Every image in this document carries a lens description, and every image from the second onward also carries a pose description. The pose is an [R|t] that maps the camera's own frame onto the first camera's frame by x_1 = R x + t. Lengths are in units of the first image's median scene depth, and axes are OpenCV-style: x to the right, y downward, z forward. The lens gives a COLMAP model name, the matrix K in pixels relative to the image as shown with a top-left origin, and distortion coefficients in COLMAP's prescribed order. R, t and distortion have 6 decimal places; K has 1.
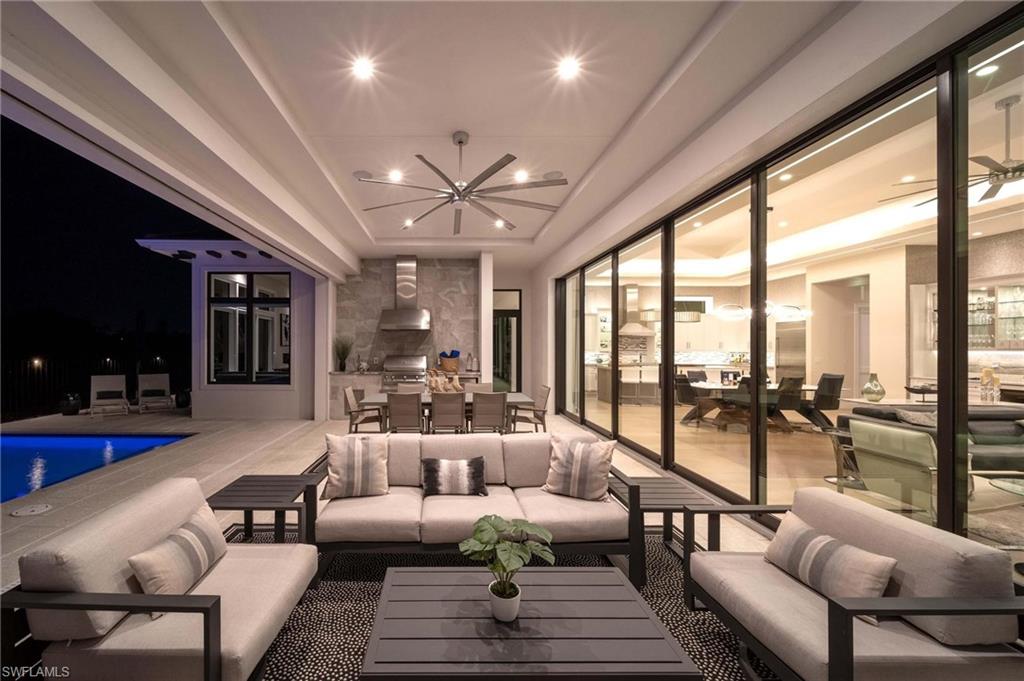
lens RADIAL K [[412.6, 0, 511.3], [0, 412.6, 338.4], [0, 0, 1]] dist [-0.001900, -0.000107]
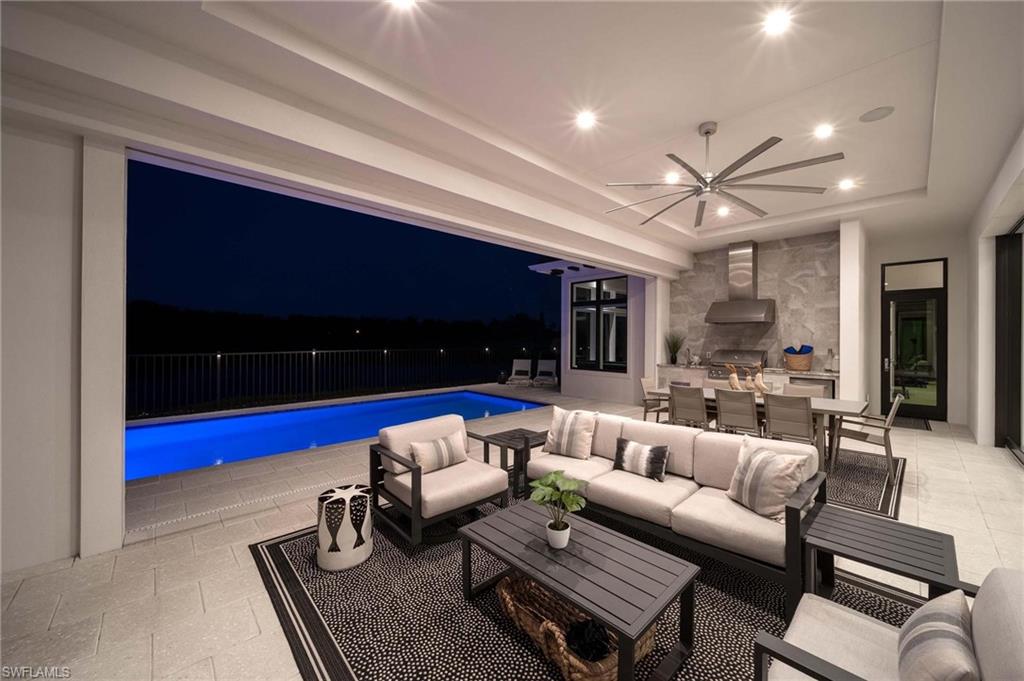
lens RADIAL K [[412.6, 0, 511.3], [0, 412.6, 338.4], [0, 0, 1]] dist [-0.001900, -0.000107]
pose [[0.654564, -0.000796, -0.756007, 0.119163], [0.012404, 0.999876, 0.009687, -0.000702], [0.755905, -0.015718, 0.654492, 0.004683]]
